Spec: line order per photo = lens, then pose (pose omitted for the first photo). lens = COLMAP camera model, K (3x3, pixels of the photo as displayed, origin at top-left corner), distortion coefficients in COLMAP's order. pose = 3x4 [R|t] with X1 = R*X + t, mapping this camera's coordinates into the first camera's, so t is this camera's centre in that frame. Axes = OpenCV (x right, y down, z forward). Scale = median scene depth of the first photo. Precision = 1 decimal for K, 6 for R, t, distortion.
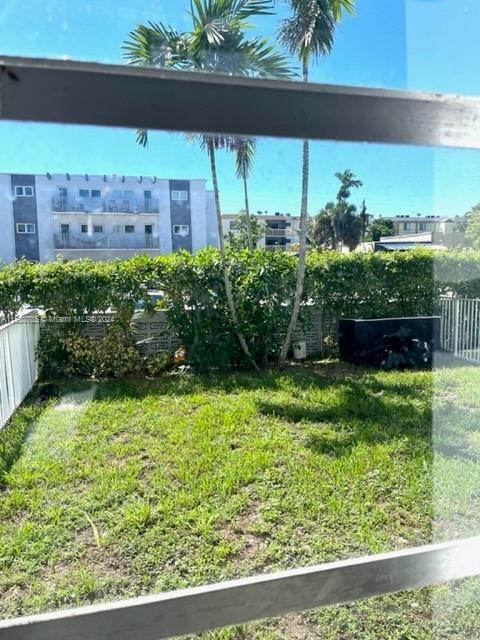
lens RADIAL K [[486.1, 0, 240.5], [0, 486.1, 318.7], [0, 0, 1]] dist [0.031575, -0.013995]
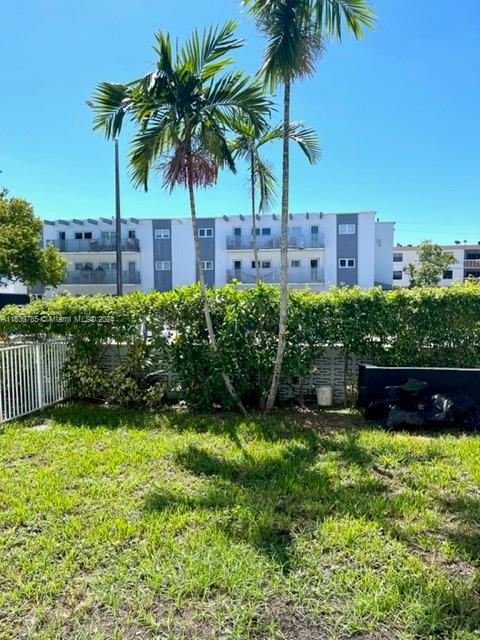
lens RADIAL K [[486.1, 0, 240.0], [0, 486.1, 322.1], [0, 0, 1]] dist [0.031575, -0.013995]
pose [[0.912265, 0.029907, -0.408507, 0.159629], [-0.054714, 0.997291, -0.049174, -0.008868], [0.405929, 0.067210, 0.911430, 0.049873]]
